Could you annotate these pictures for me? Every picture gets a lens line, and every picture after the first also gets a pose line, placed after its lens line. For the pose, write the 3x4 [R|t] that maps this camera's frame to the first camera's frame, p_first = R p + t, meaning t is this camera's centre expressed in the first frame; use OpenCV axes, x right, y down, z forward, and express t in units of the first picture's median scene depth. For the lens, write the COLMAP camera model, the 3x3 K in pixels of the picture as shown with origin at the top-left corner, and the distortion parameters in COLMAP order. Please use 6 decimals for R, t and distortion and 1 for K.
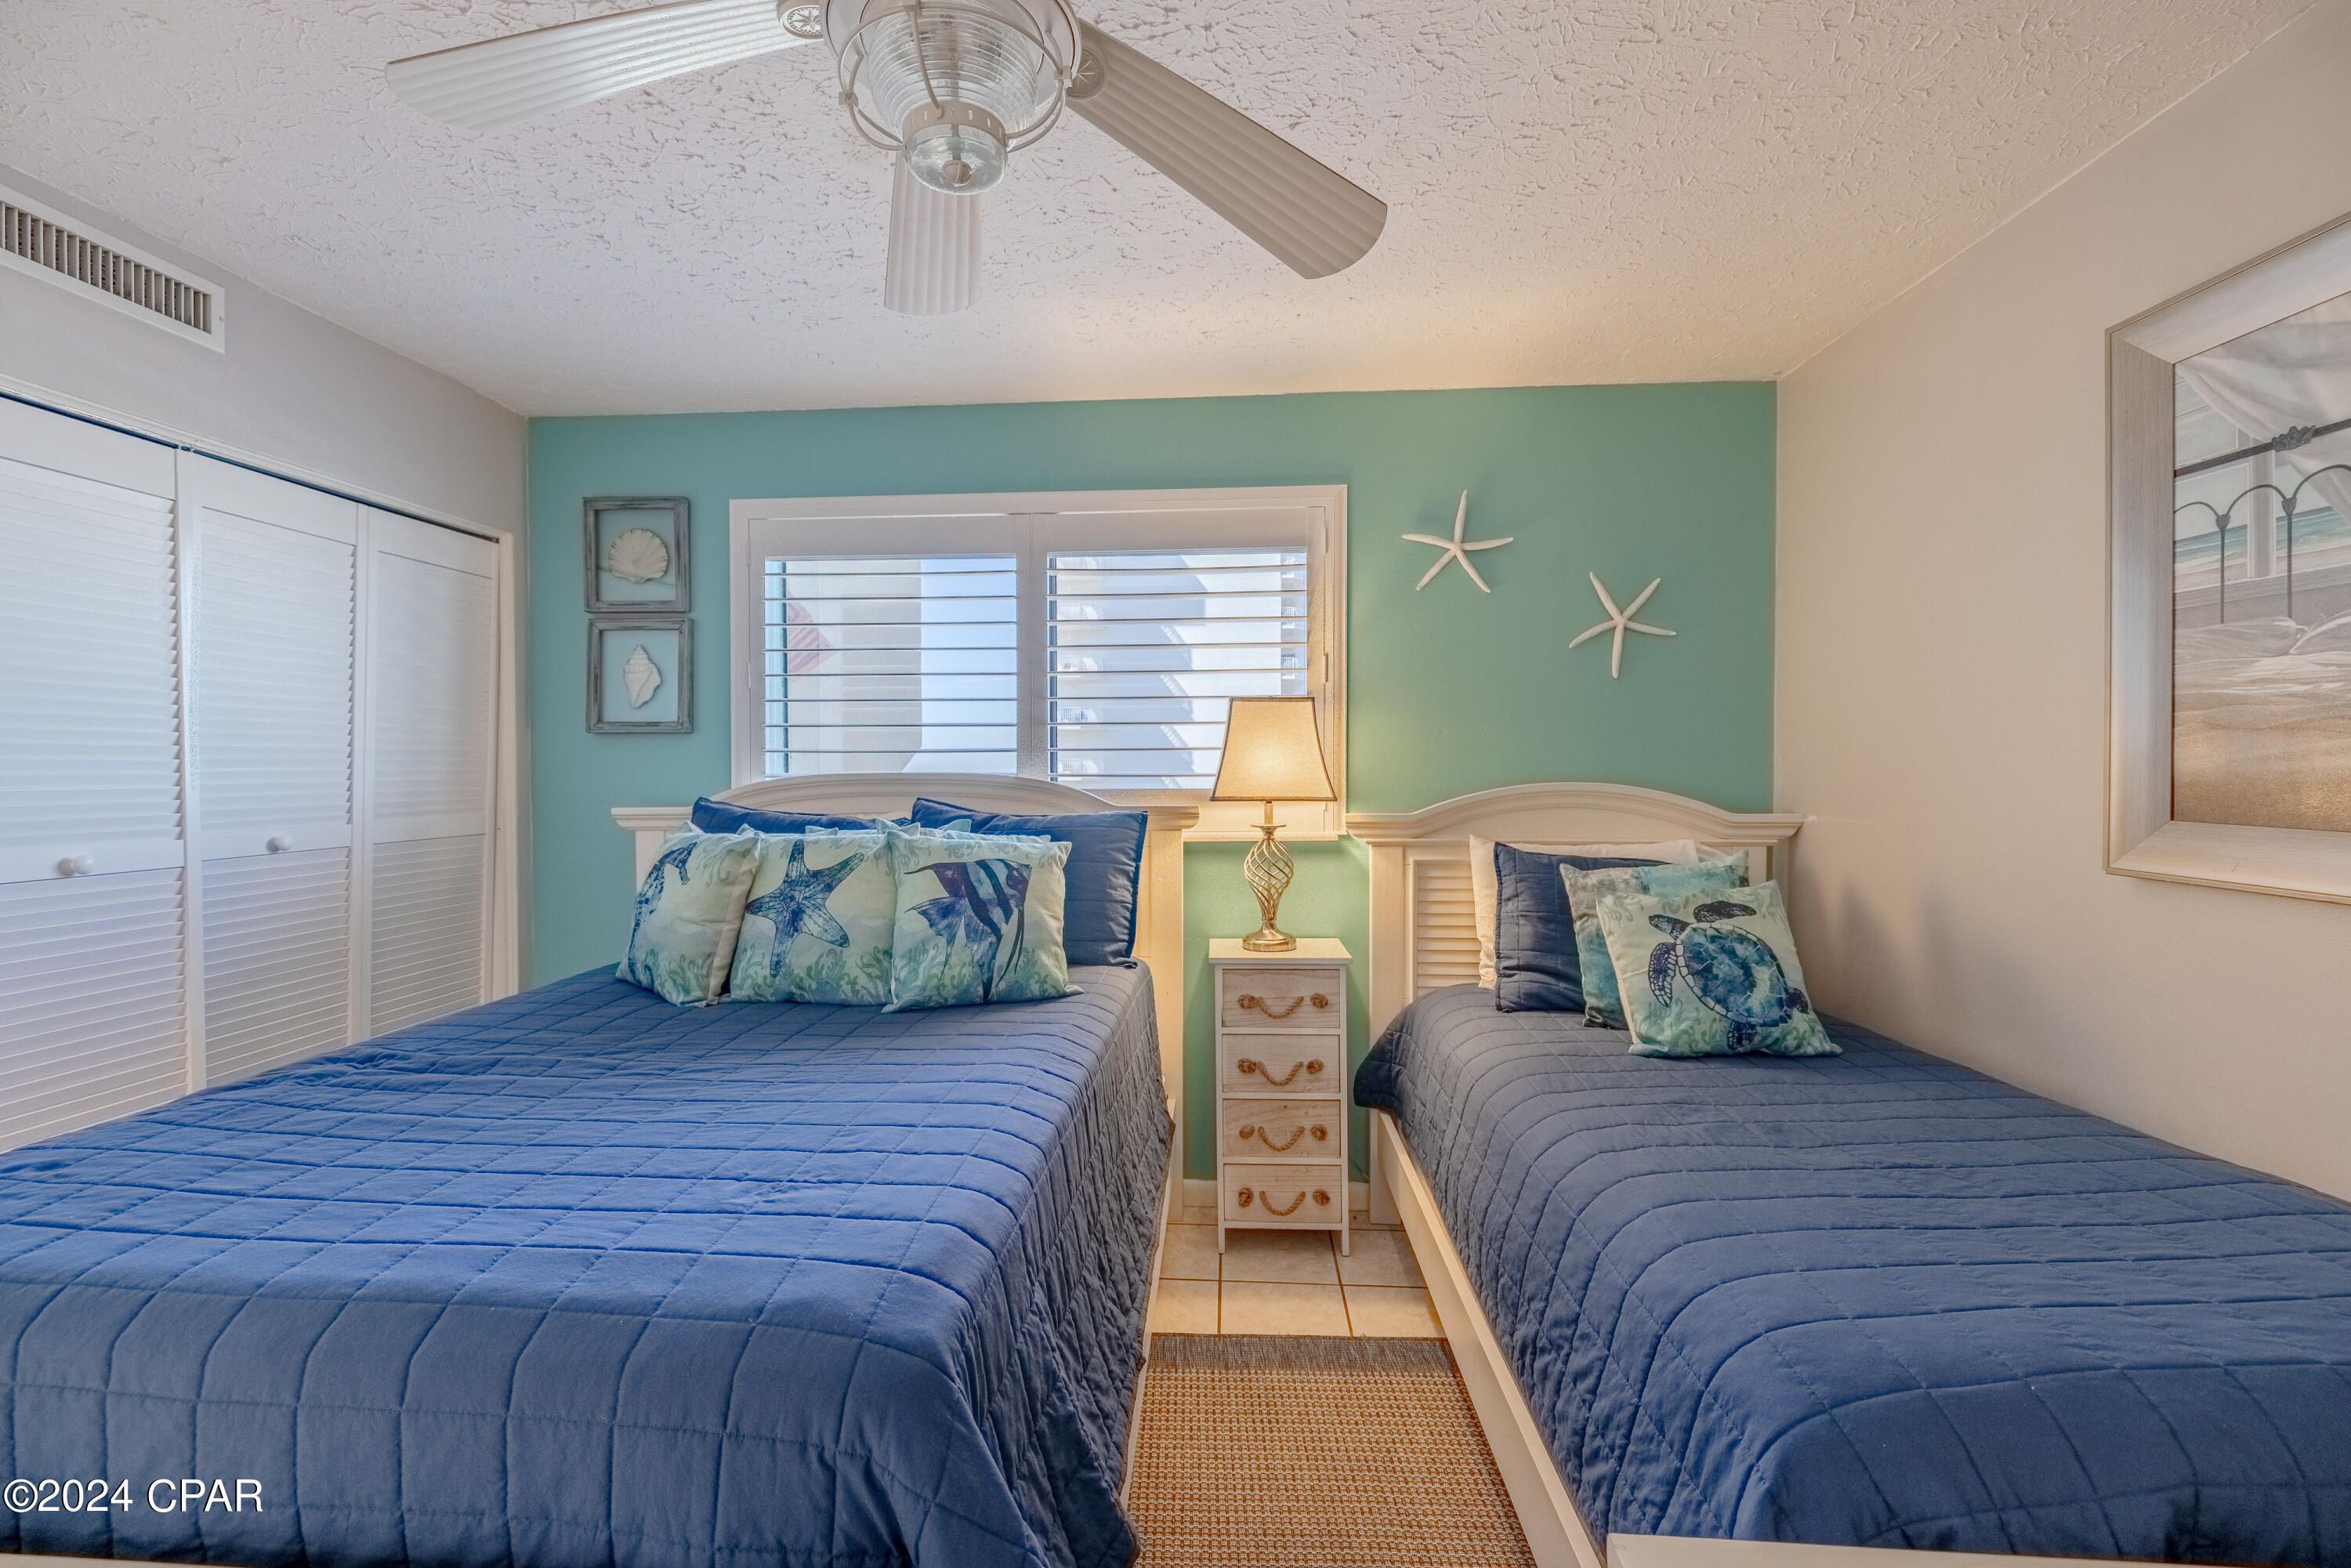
lens RADIAL K [[995.0, 0, 1182.7], [0, 995.0, 785.2], [0, 0, 1]] dist [0.000806, -0.000703]
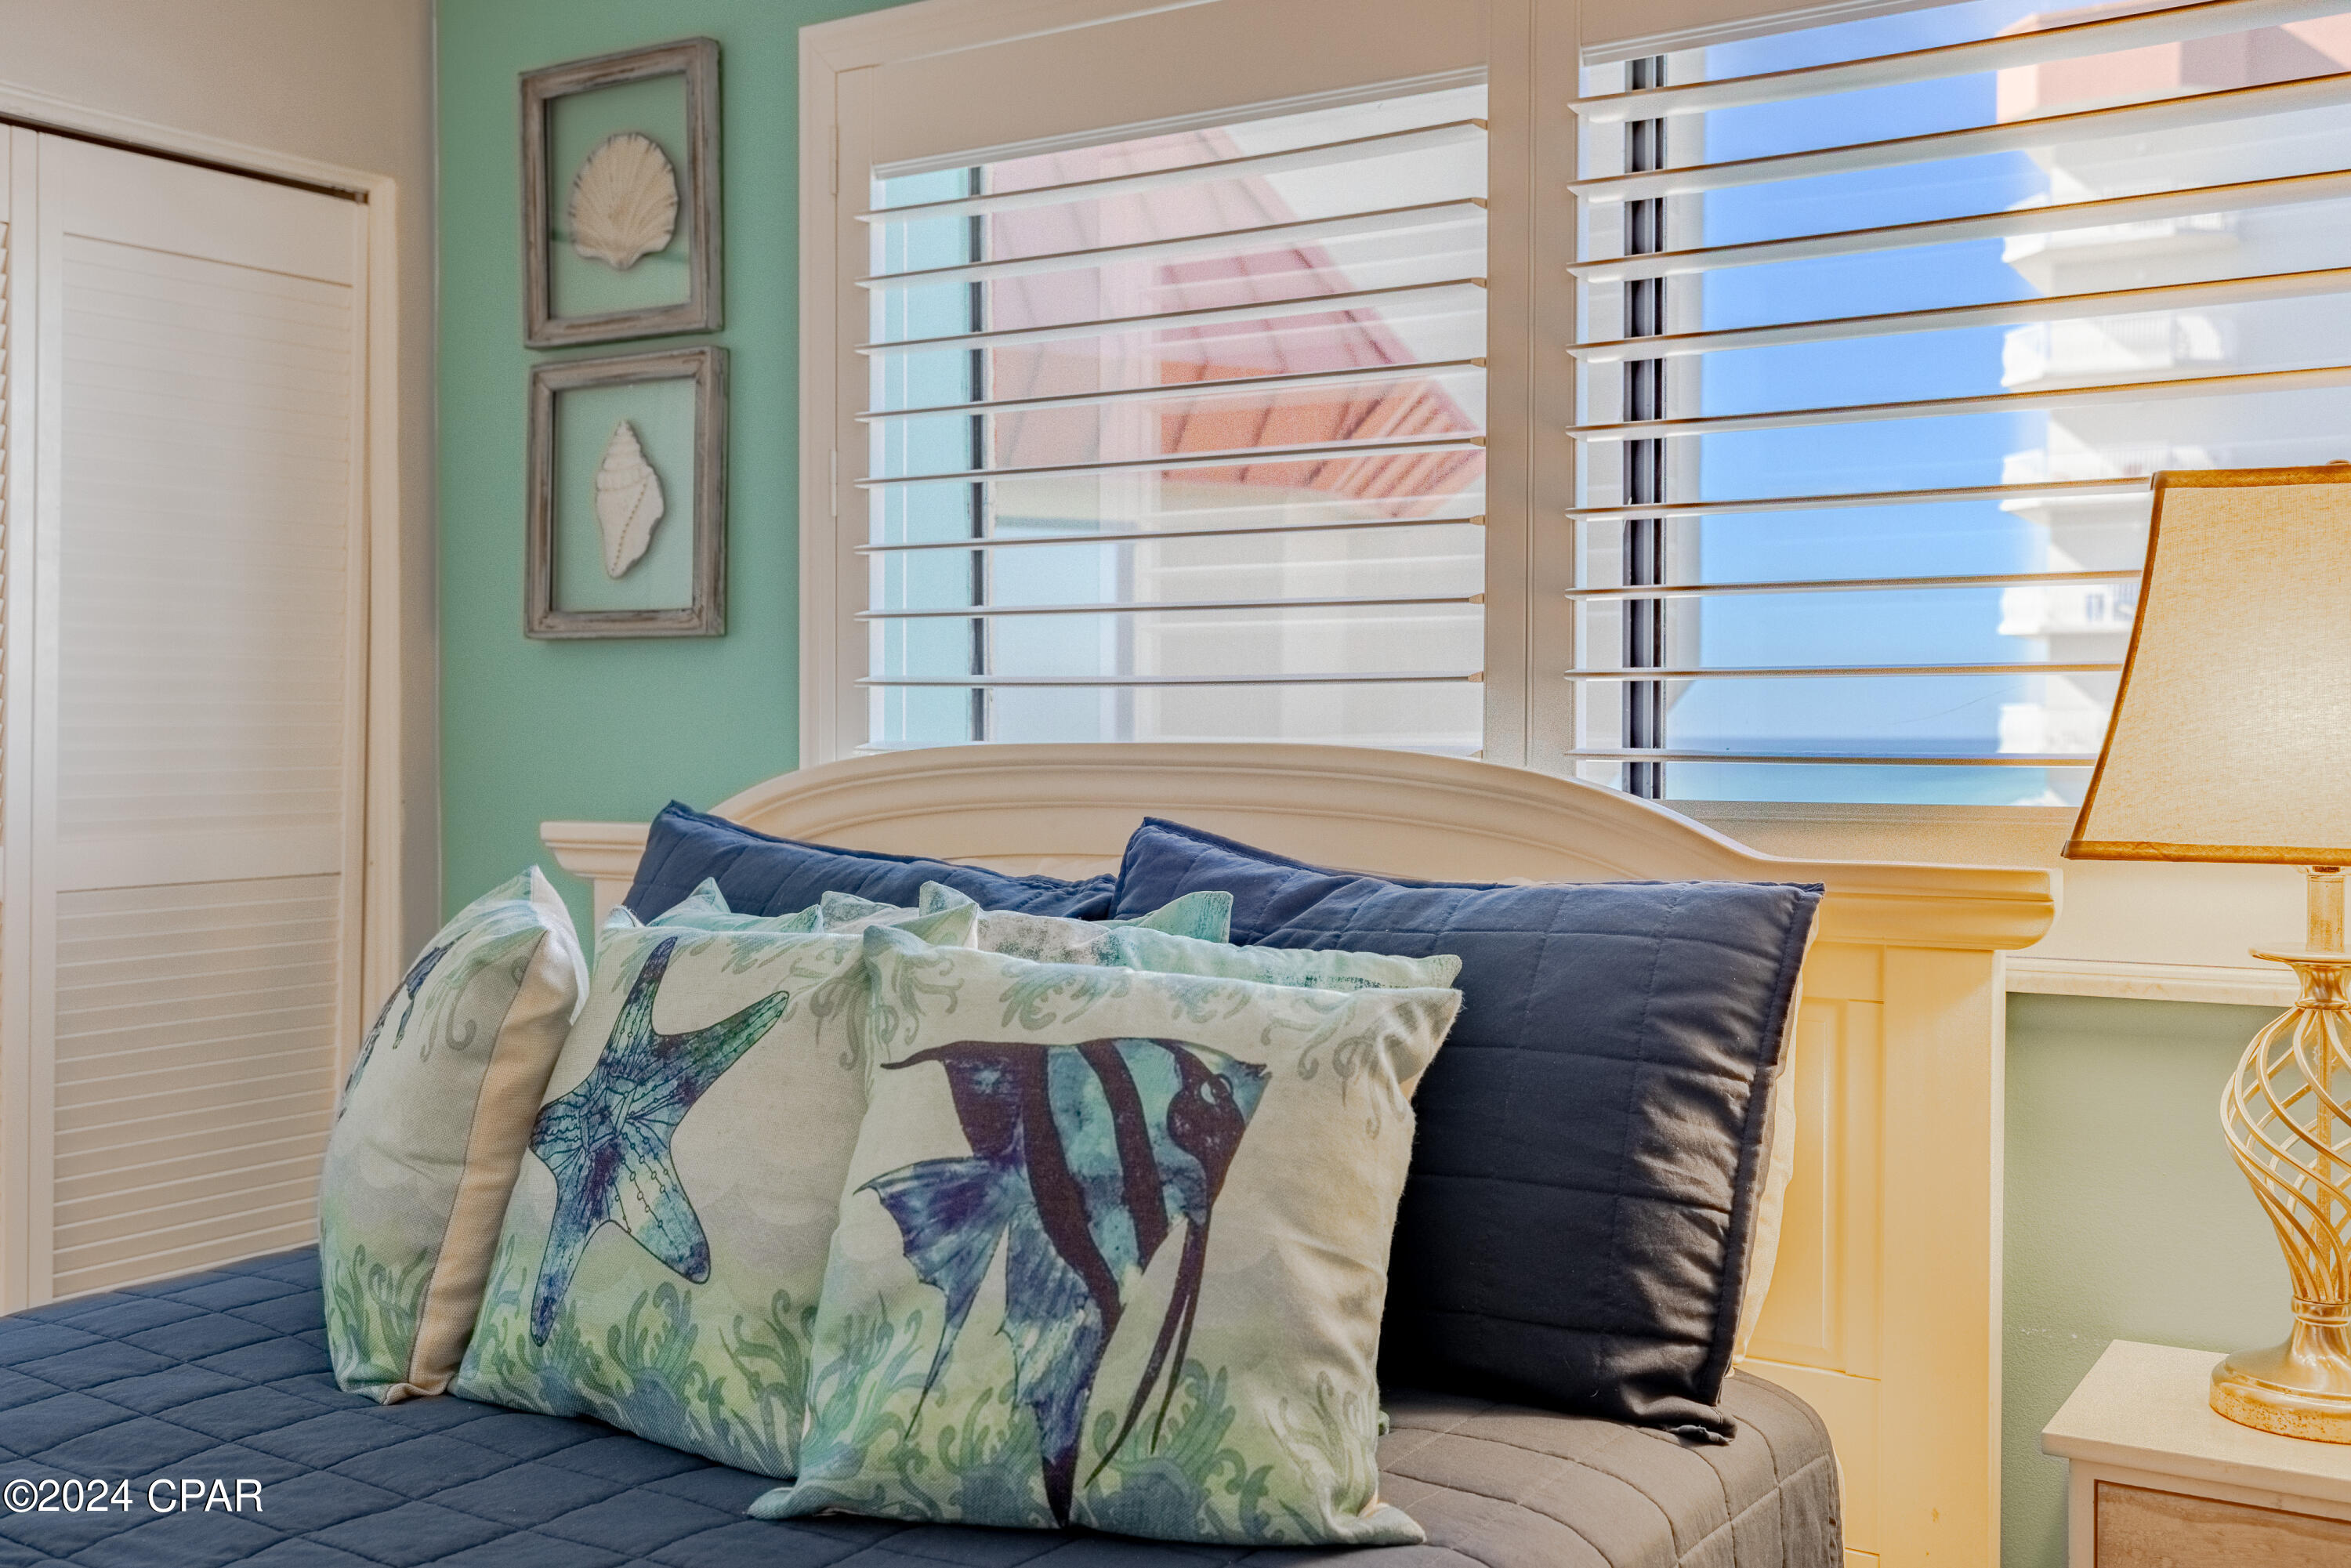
lens RADIAL K [[2317.3, 0, 1161.9], [0, 2317.3, 775.9], [0, 0, 1]] dist [0.006438, 0.004251]
pose [[0.872048, 0.016784, -0.489133, 0.131468], [-0.015110, 0.999859, 0.007369, -0.008318], [0.489188, 0.000965, 0.872178, 0.344284]]
